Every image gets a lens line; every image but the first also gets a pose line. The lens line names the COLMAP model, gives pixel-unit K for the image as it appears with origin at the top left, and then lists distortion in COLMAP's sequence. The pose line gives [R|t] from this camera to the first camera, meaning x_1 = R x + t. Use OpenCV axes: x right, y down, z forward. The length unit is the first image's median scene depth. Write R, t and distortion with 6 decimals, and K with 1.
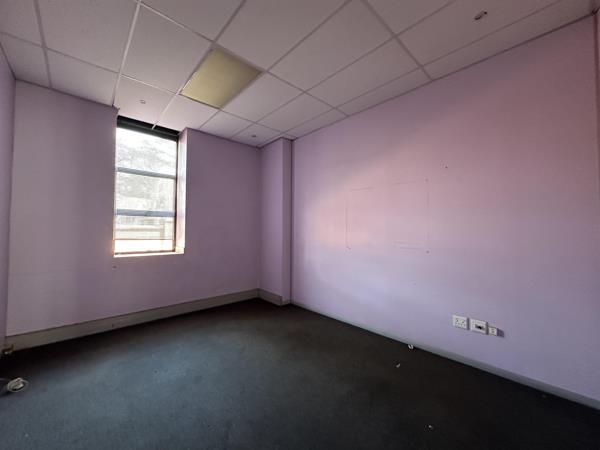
lens RADIAL K [[240.8, 0, 299.8], [0, 240.8, 226.7], [0, 0, 1]] dist [-0.002135, -0.000692]
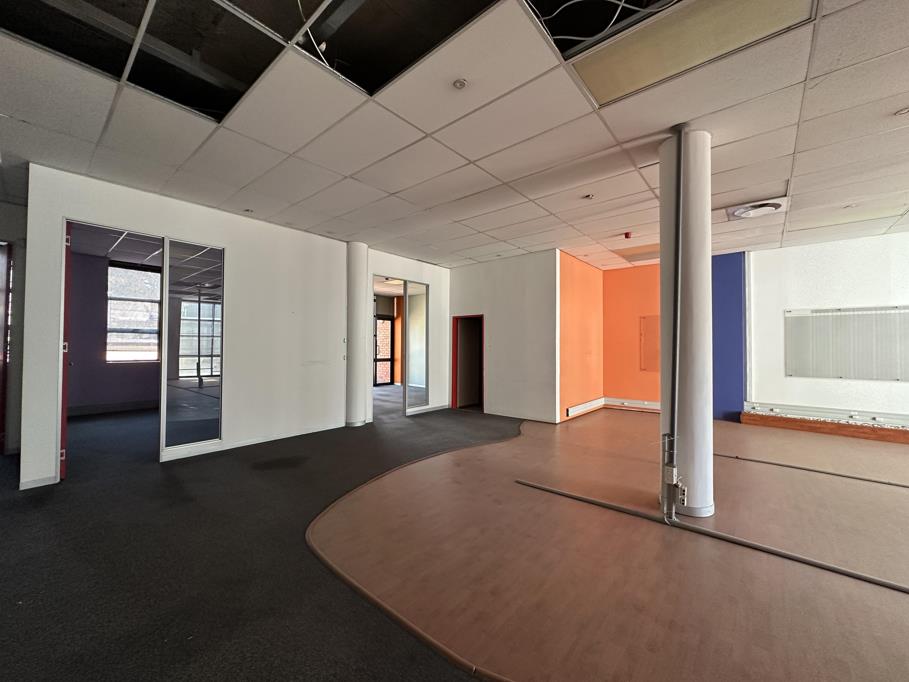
lens RADIAL K [[364.9, 0, 451.8], [0, 364.9, 341.3], [0, 0, 1]] dist [-0.002135, -0.000692]
pose [[0.996721, 0.007224, 0.080589, 0.889378], [-0.007852, 0.999941, 0.007487, -0.027304], [-0.080530, -0.008095, 0.996719, -1.066730]]
